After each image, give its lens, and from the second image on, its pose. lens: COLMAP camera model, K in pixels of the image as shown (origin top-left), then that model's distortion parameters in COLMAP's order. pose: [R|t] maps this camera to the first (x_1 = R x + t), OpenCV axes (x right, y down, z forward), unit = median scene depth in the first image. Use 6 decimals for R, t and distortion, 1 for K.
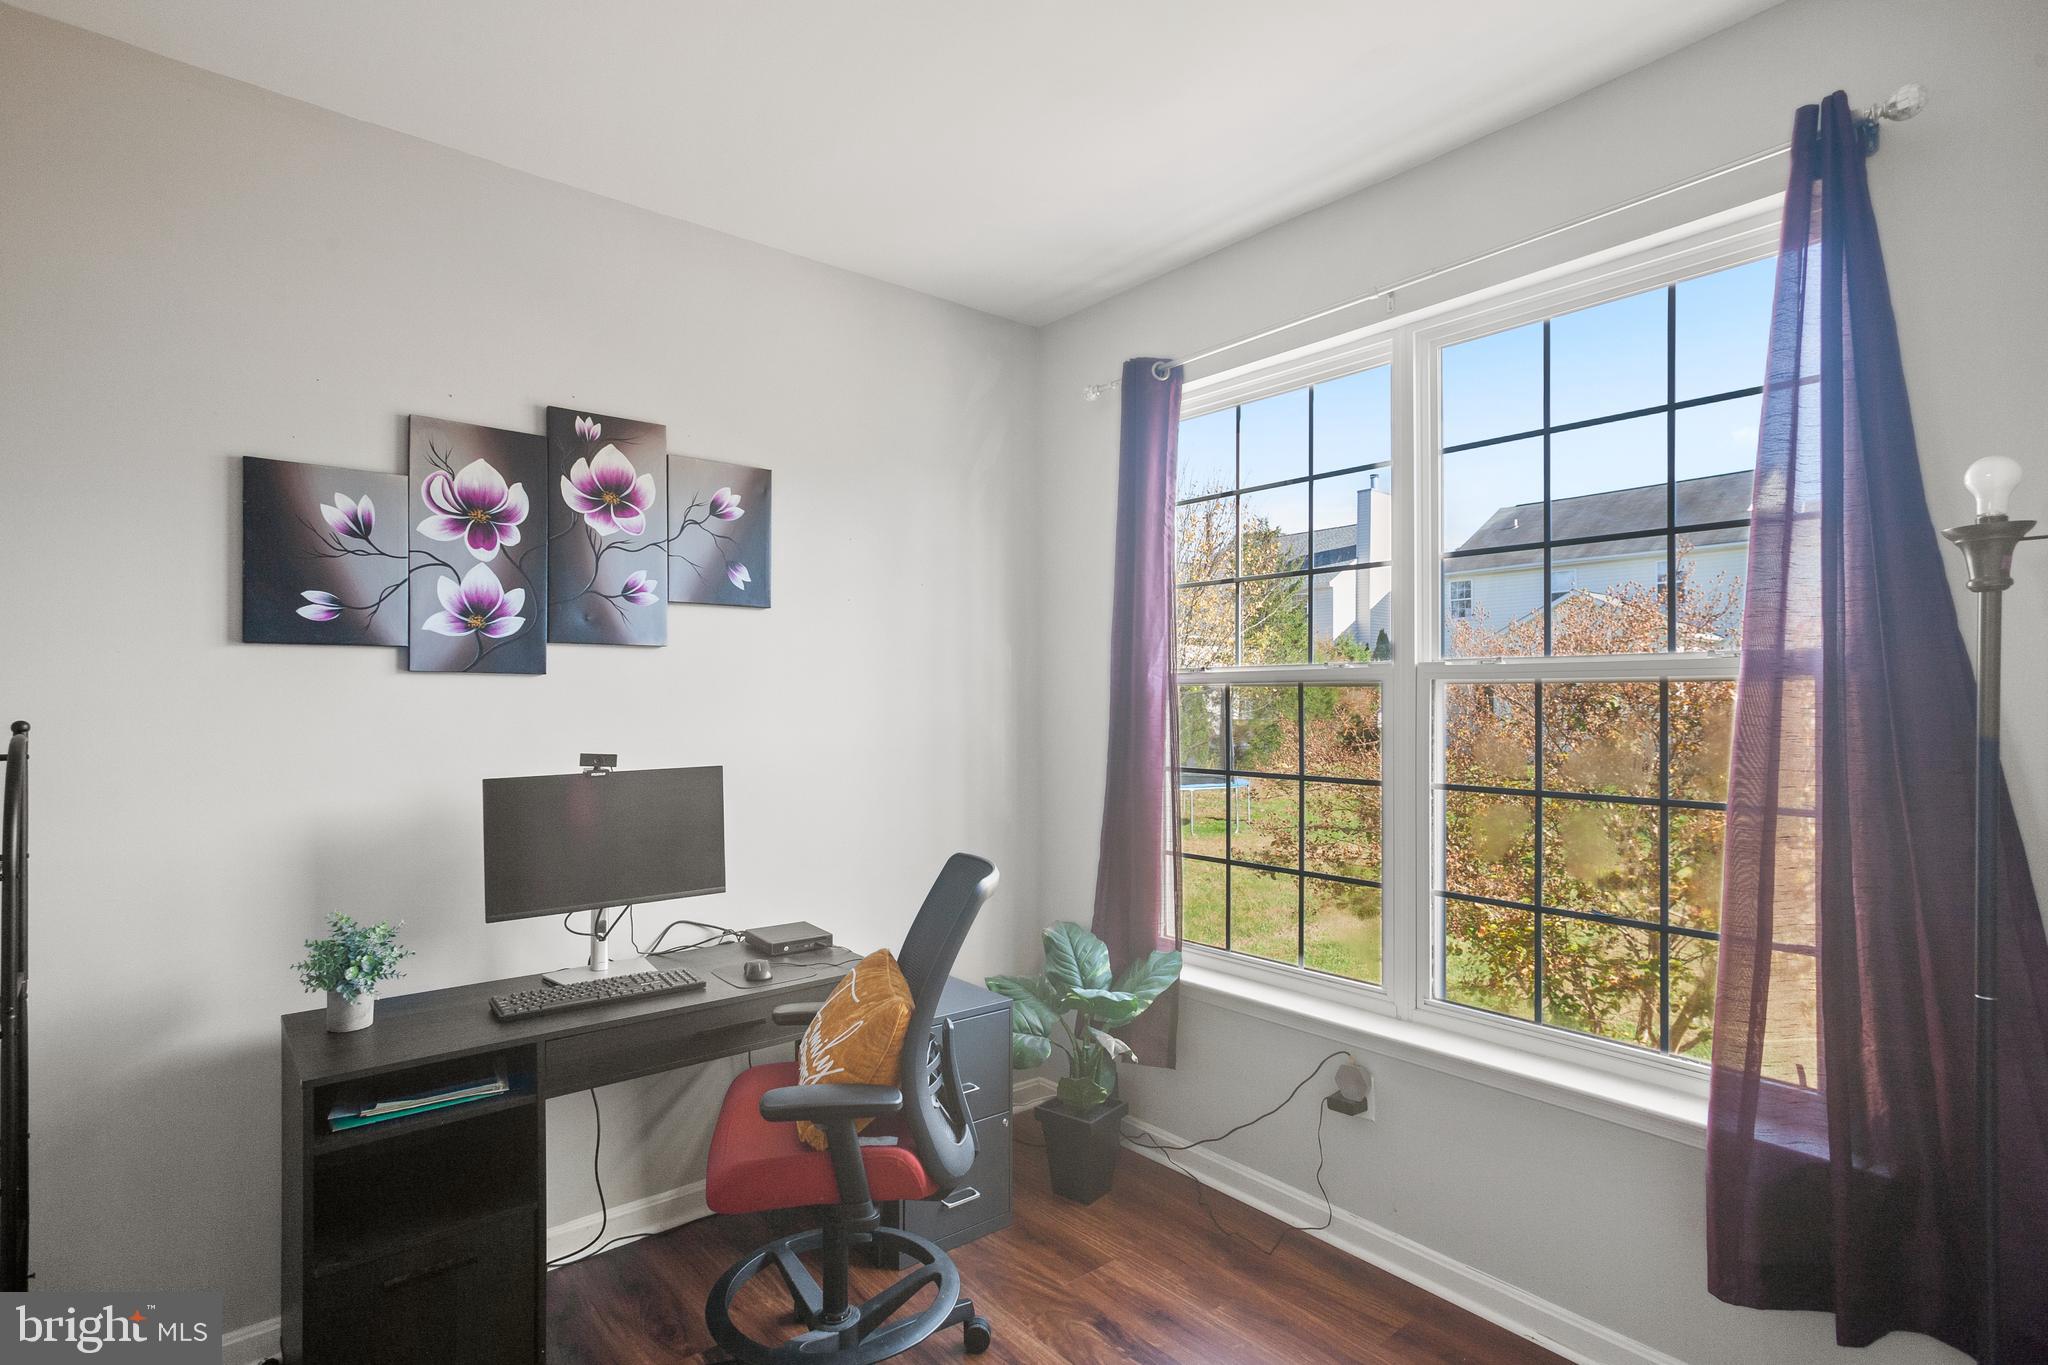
lens RADIAL K [[1019.1, 0, 1021.0], [0, 1019.1, 691.1], [0, 0, 1]] dist [-0.000434, 0.000743]
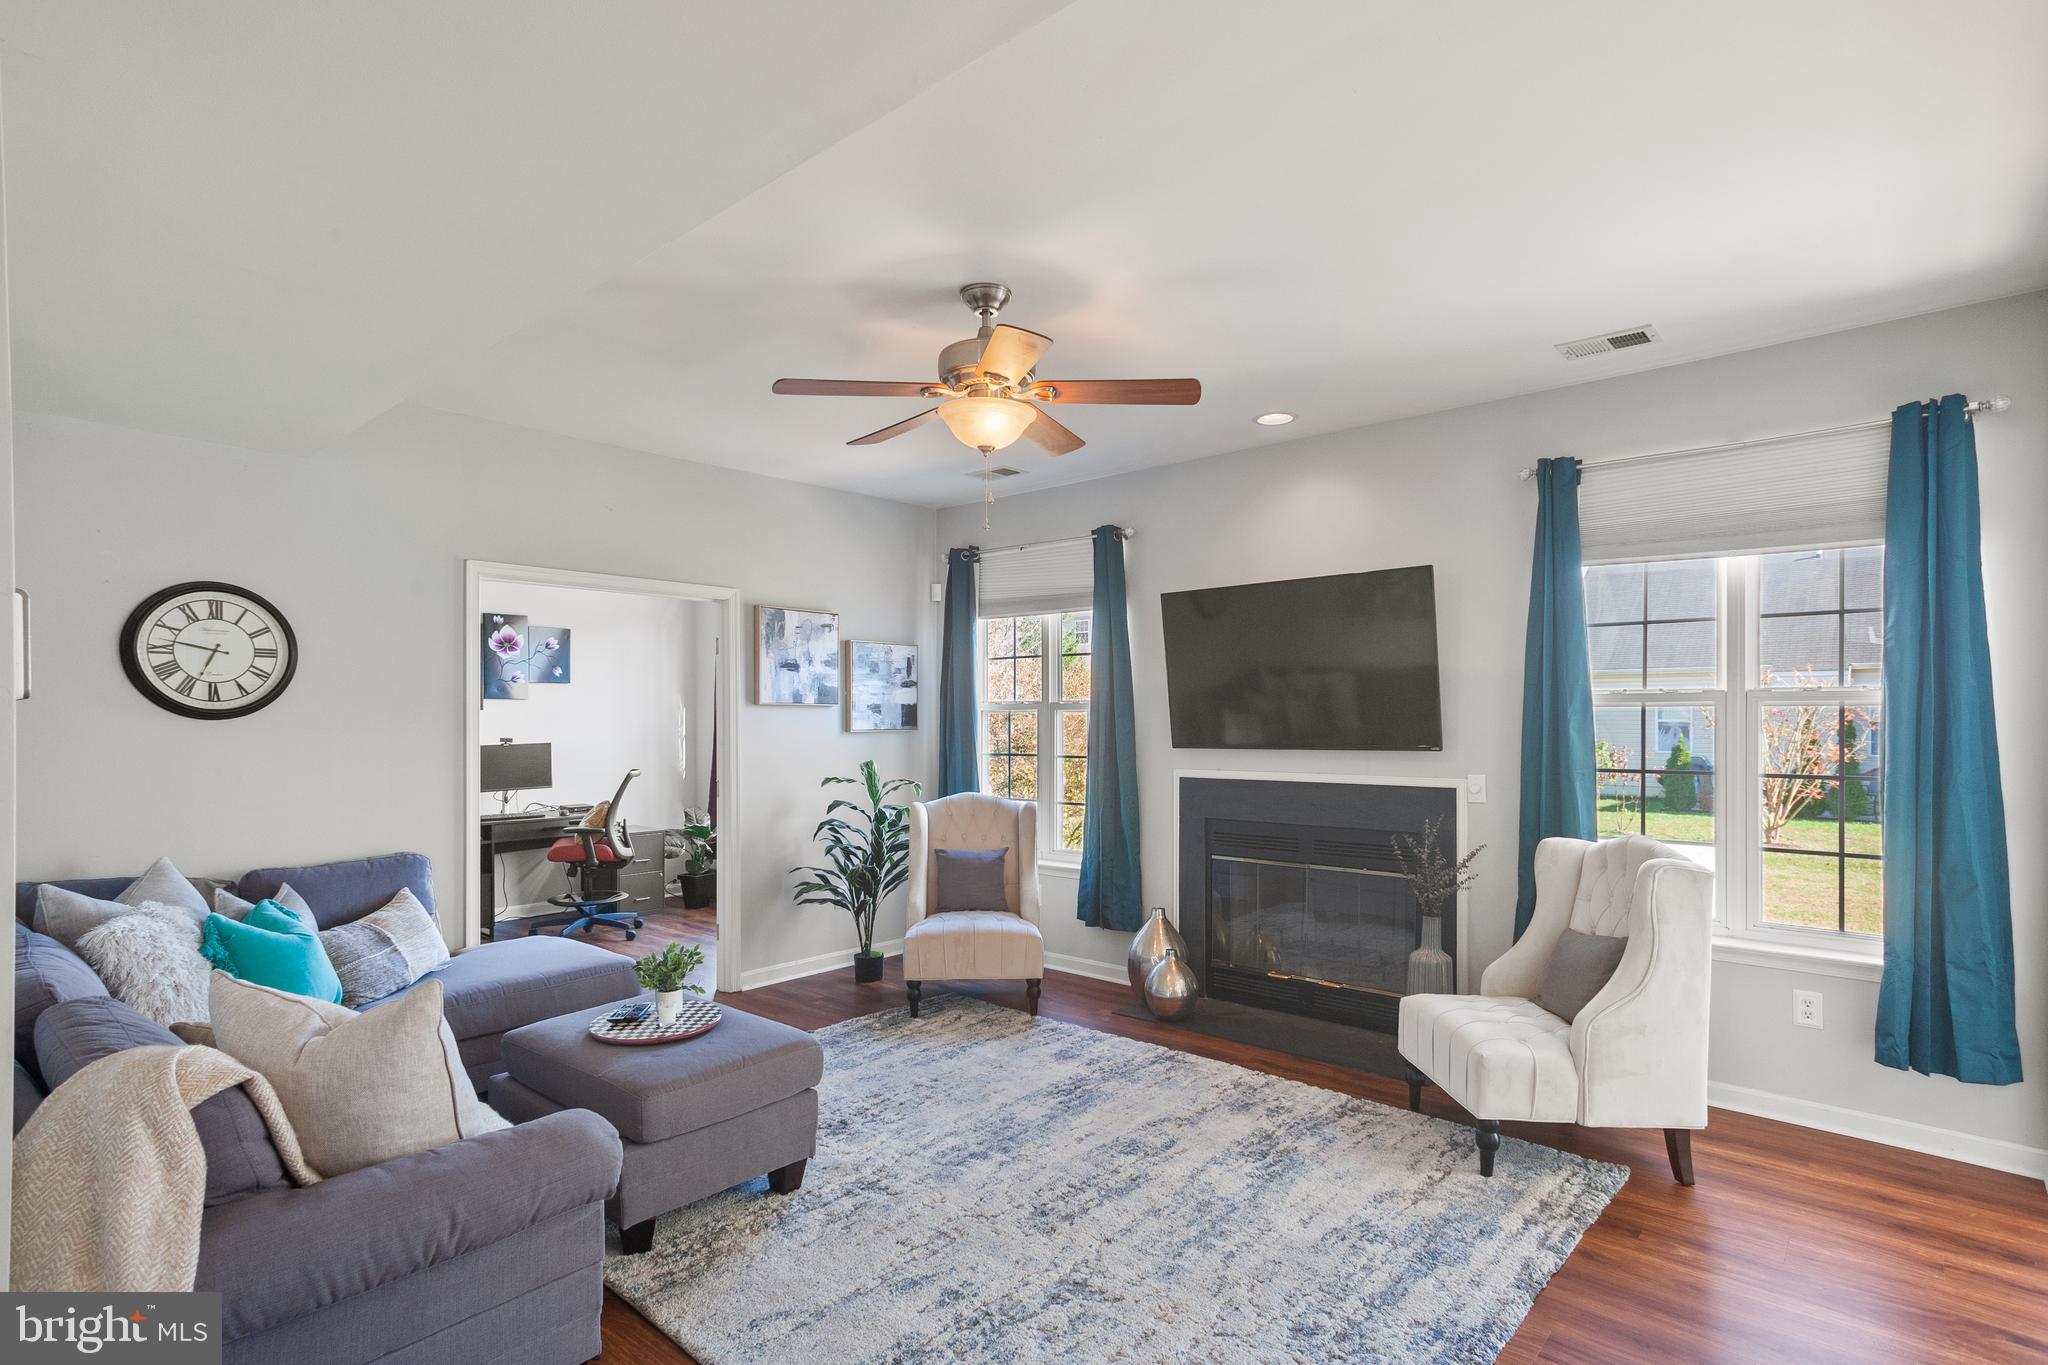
lens RADIAL K [[1019.1, 0, 1026.6], [0, 1019.1, 717.8], [0, 0, 1]] dist [-0.000434, 0.000743]
pose [[0.987775, -0.000766, 0.155887, 0.530700], [0.000390, 0.999997, 0.002440, -0.001085], [-0.155888, -0.002350, 0.987772, -1.860211]]
